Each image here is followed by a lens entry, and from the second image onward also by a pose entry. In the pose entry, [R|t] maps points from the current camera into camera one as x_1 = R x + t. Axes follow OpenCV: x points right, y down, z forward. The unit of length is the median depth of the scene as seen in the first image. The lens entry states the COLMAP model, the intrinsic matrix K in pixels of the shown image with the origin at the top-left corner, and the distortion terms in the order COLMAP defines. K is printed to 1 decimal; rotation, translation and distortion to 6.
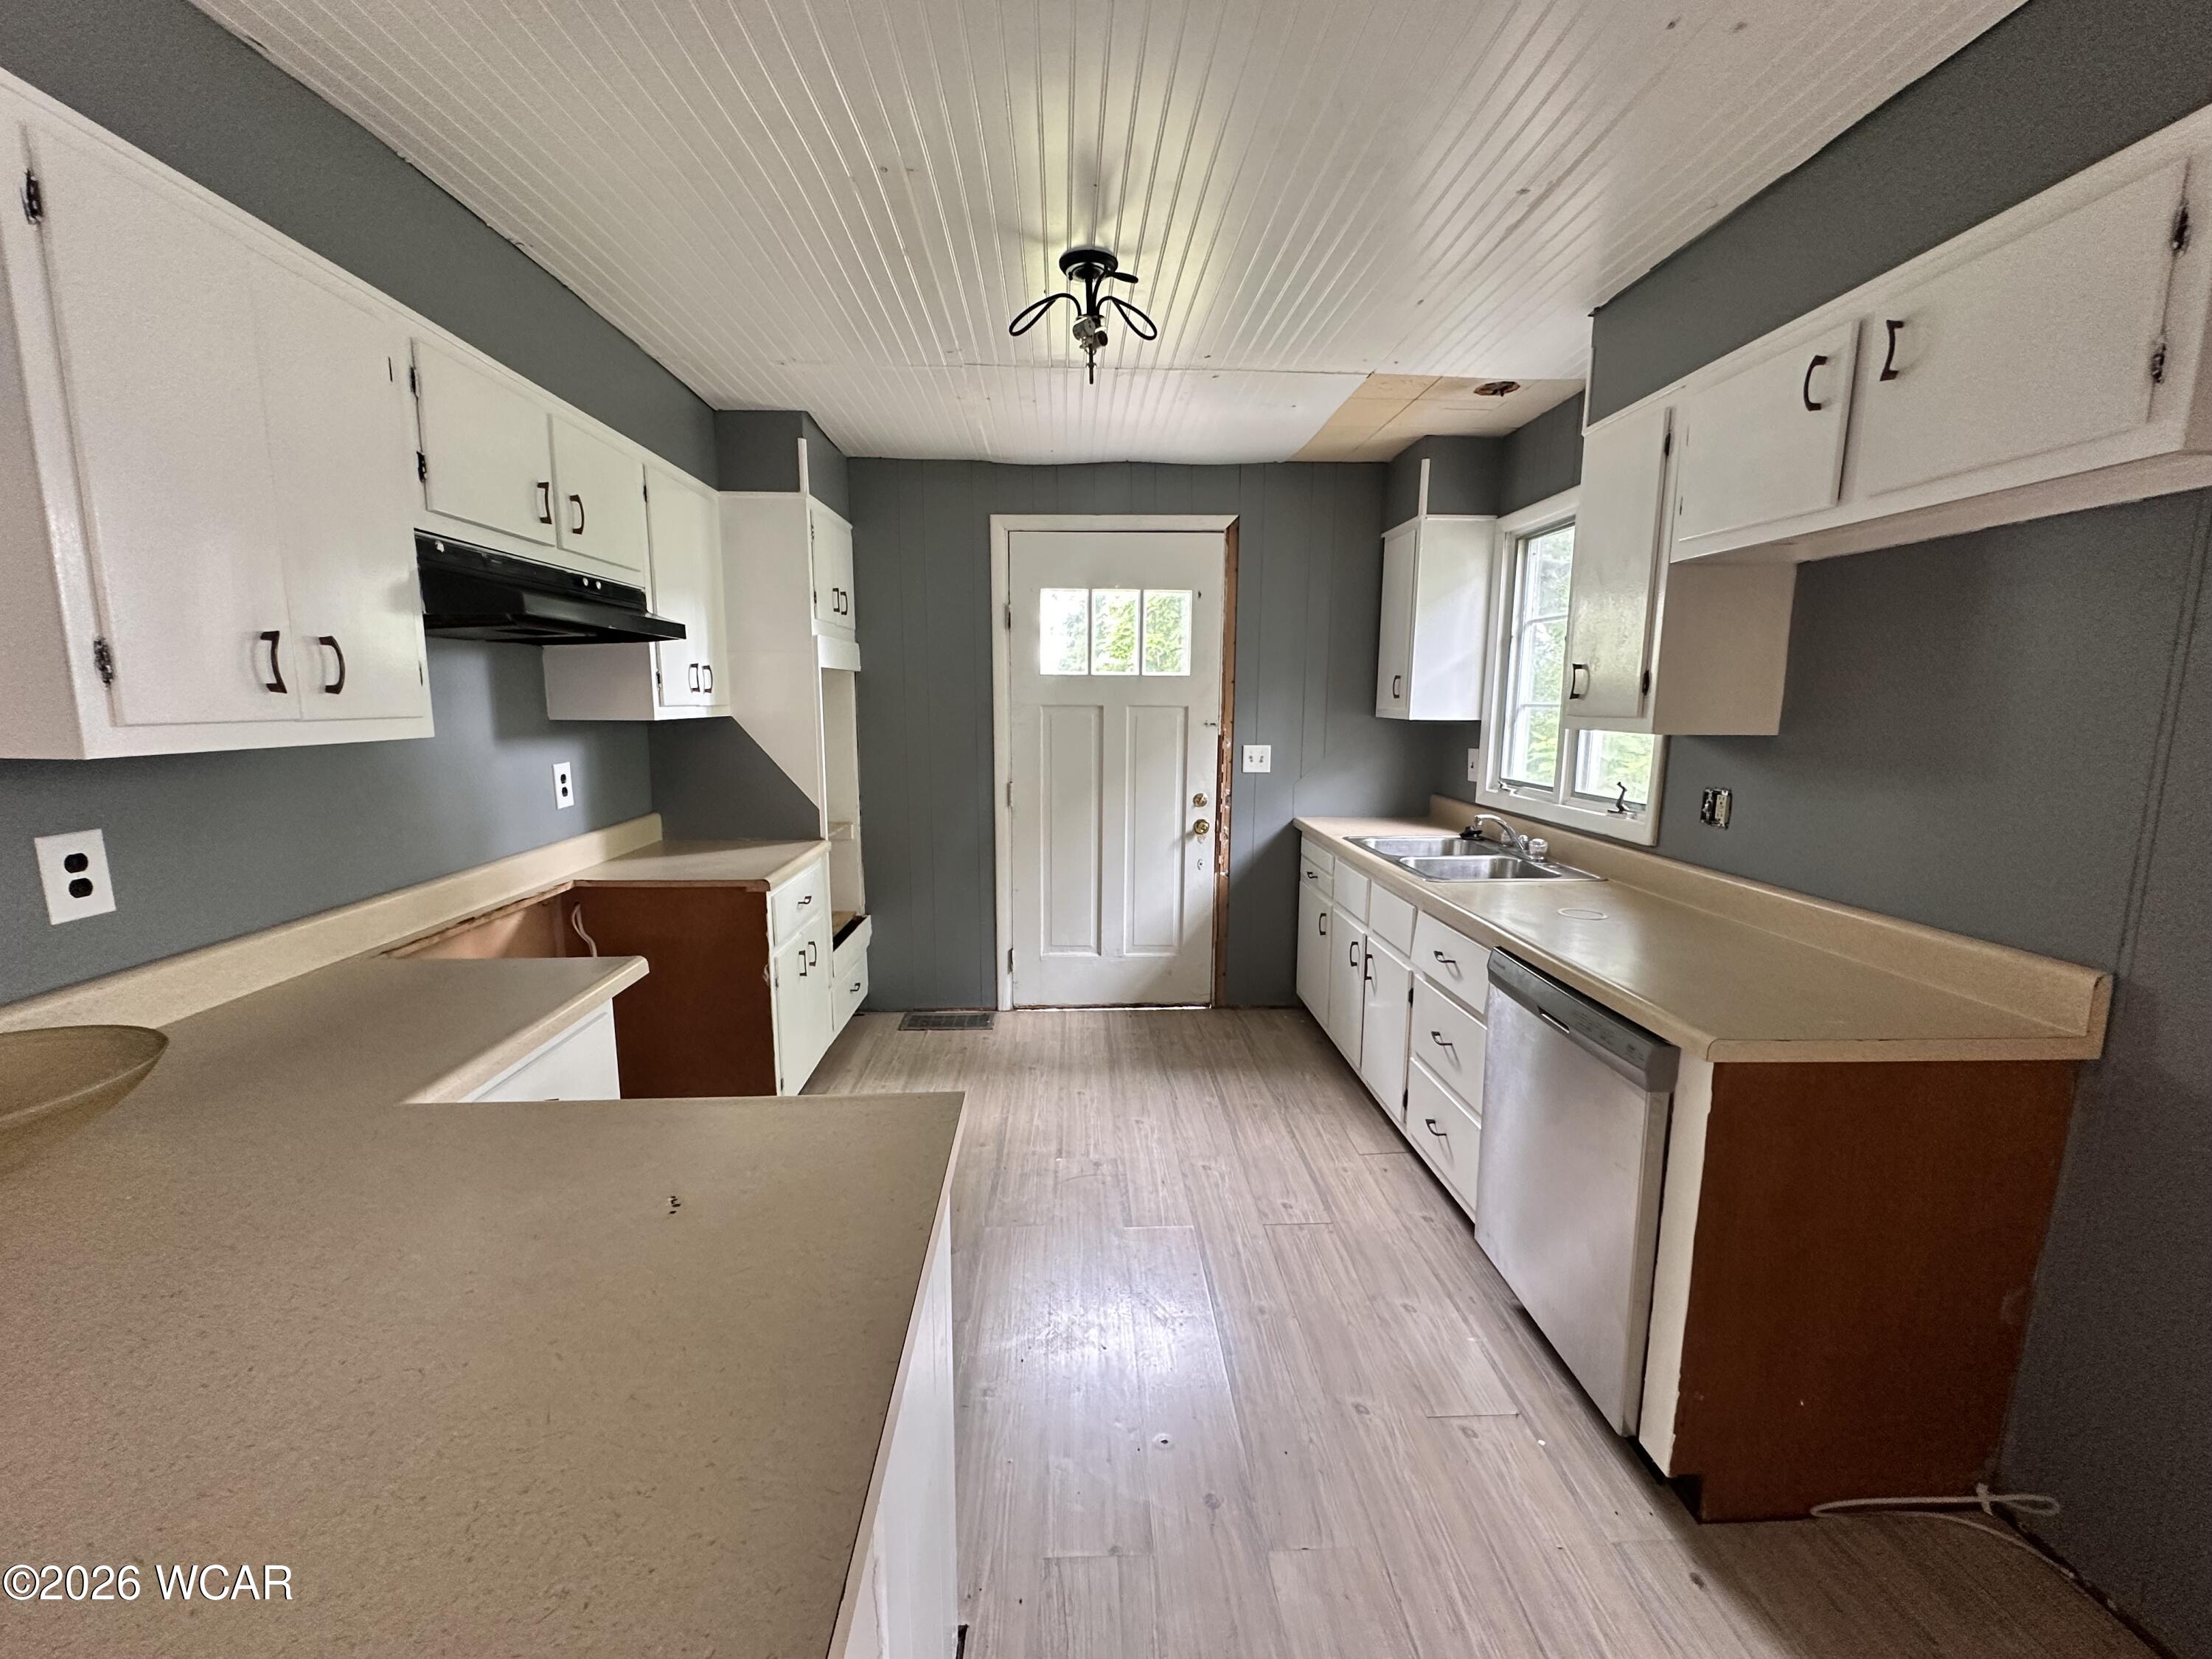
lens RADIAL K [[877.8, 0, 1106.0], [0, 877.8, 829.5], [0, 0, 1]] dist [-0.000136, 0.000163]
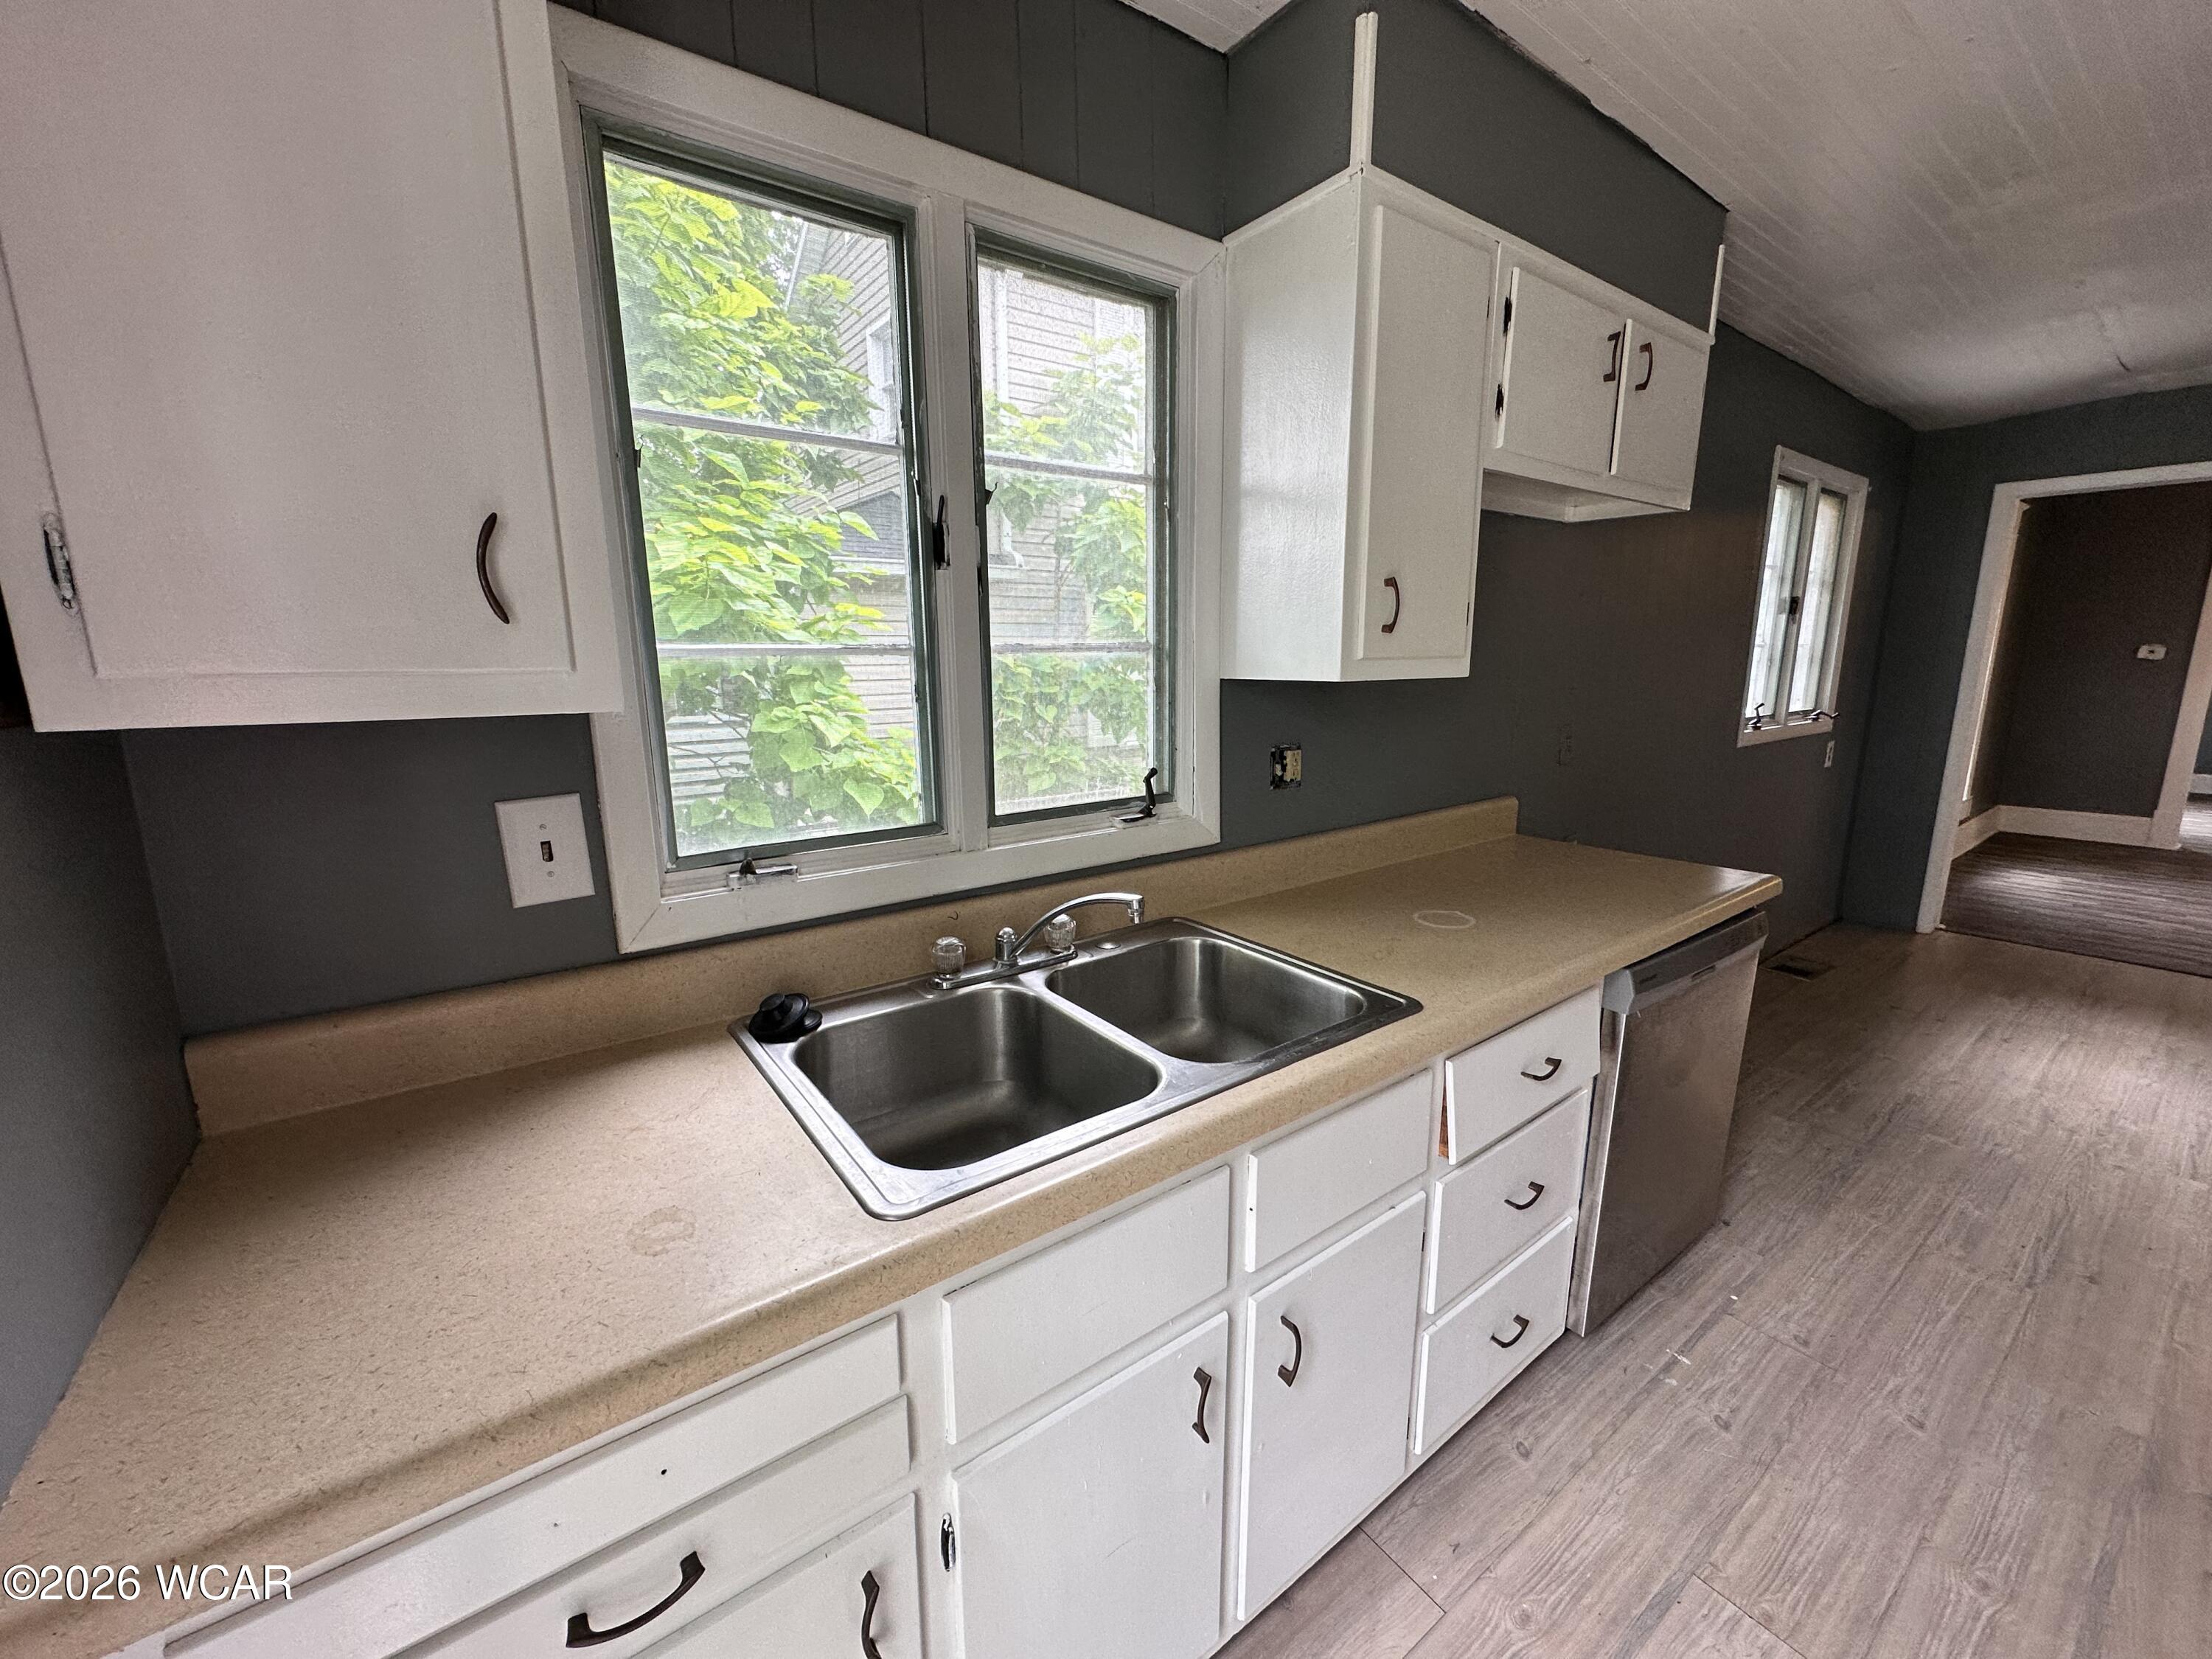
lens RADIAL K [[877.8, 0, 1106.0], [0, 877.8, 829.5], [0, 0, 1]] dist [-0.000136, 0.000163]
pose [[-0.557621, -0.160228, 0.814485, 0.058717], [0.130712, 0.952004, 0.276771, -0.138480], [-0.819739, 0.260796, -0.509914, 0.985965]]
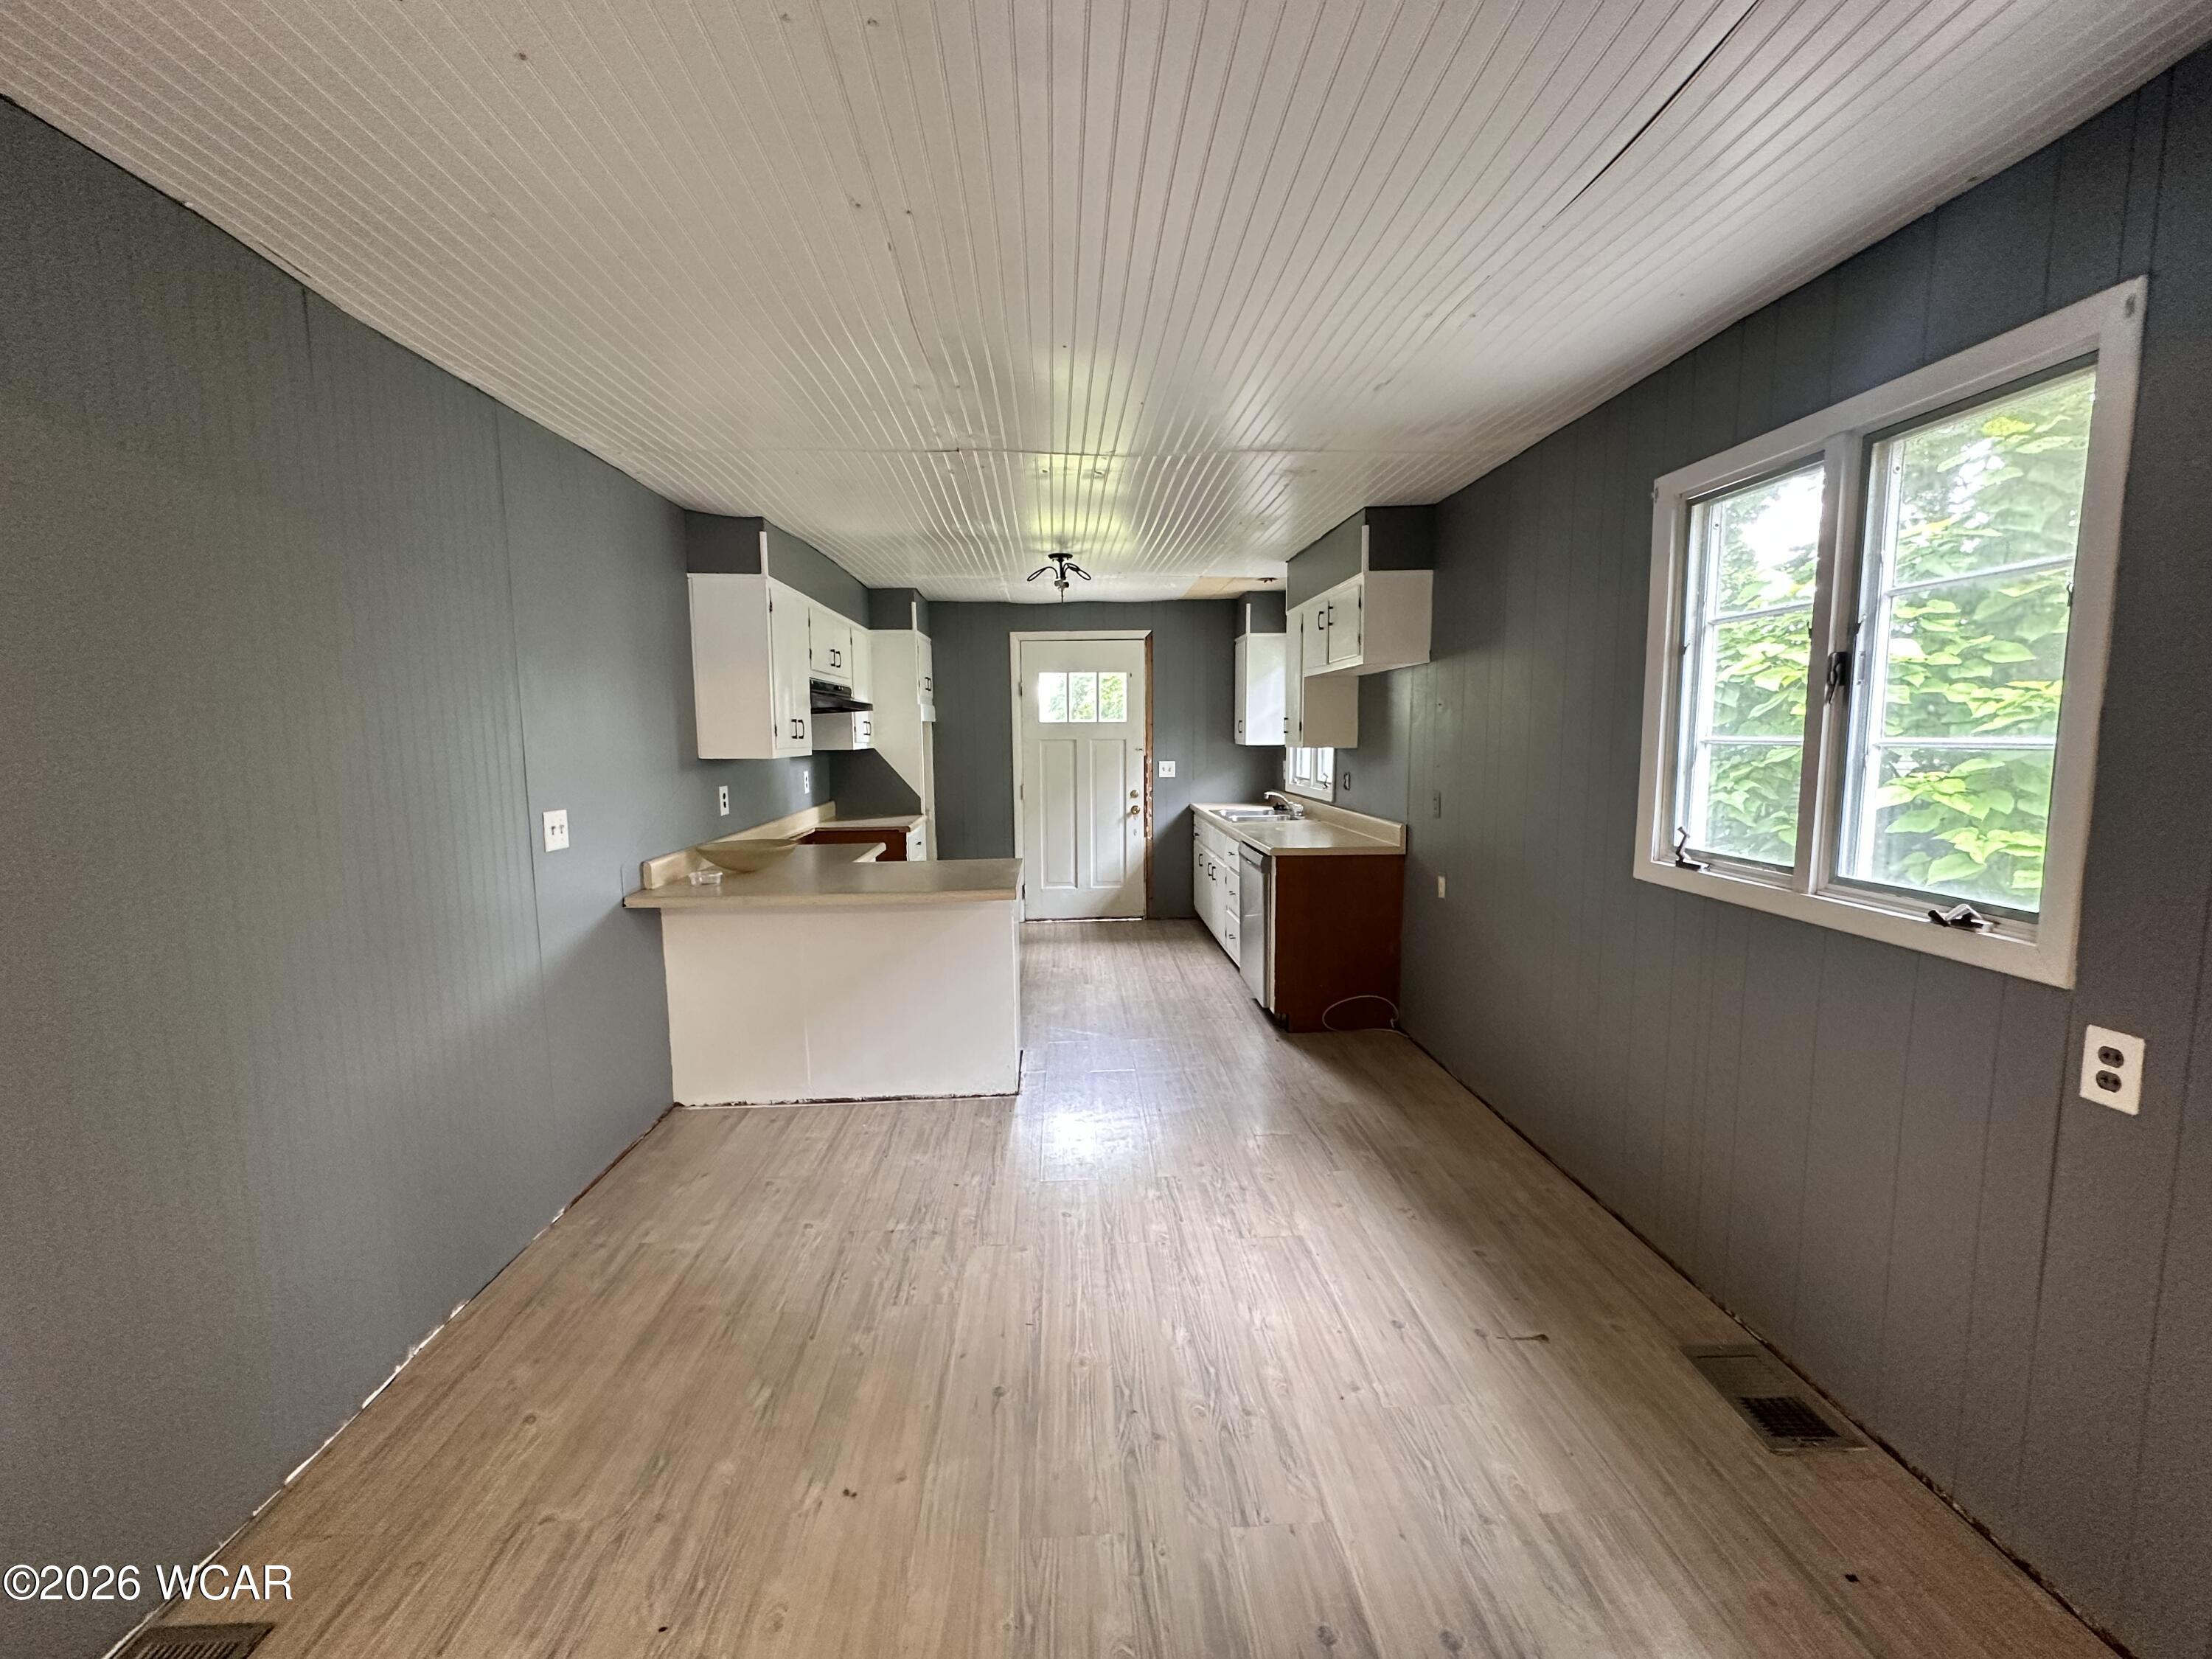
lens RADIAL K [[877.8, 0, 1106.0], [0, 877.8, 829.5], [0, 0, 1]] dist [-0.000136, 0.000163]
pose [[0.999856, -0.014957, 0.007991, 0.041189], [0.015256, 0.999131, -0.038789, 0.109214], [-0.007403, 0.038905, 0.999215, -0.758265]]
